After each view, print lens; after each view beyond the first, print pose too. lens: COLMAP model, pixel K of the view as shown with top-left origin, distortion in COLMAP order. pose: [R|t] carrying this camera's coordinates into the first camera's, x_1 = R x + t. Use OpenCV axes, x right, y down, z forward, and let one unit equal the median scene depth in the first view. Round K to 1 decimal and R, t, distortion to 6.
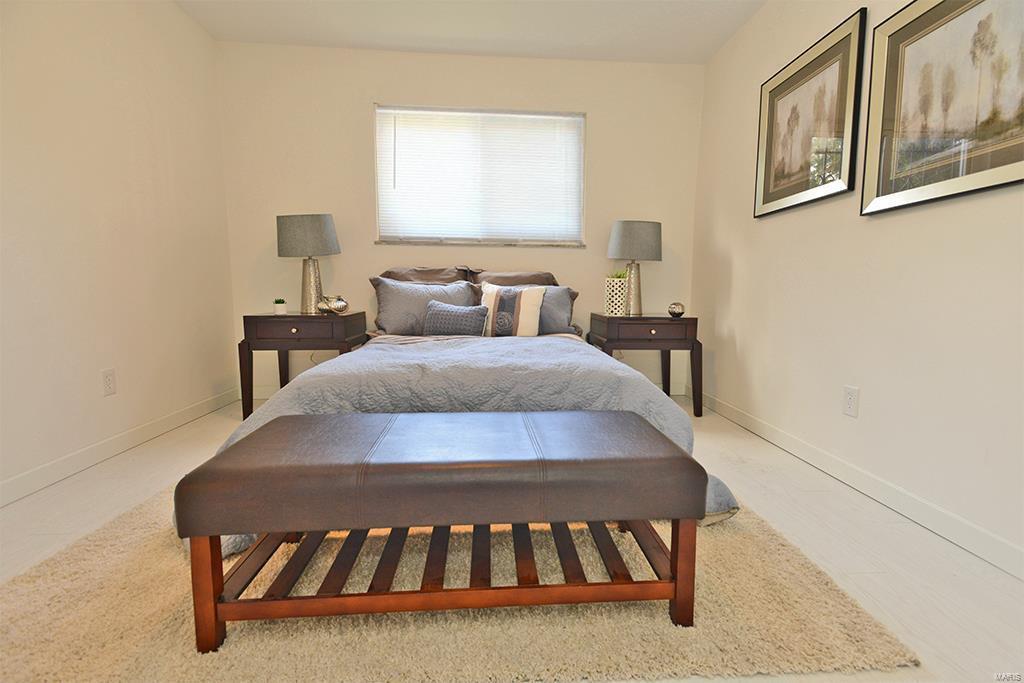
lens RADIAL K [[475.0, 0, 512.7], [0, 475.0, 365.2], [0, 0, 1]] dist [0.019711, -0.009762]
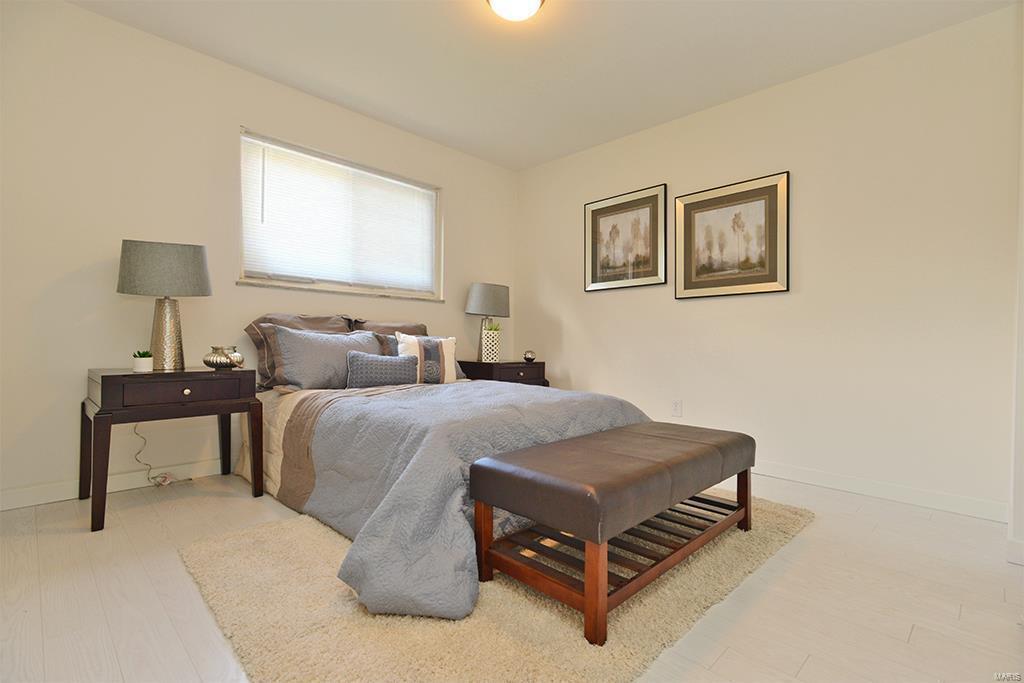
lens RADIAL K [[482.1, 0, 529.5], [0, 482.1, 359.2], [0, 0, 1]] dist [0.002294, -0.000685]
pose [[0.754385, -0.022017, 0.656063, -0.563520], [0.096904, 0.992222, -0.078129, -0.009664], [-0.649241, 0.122515, 0.750651, 0.048258]]
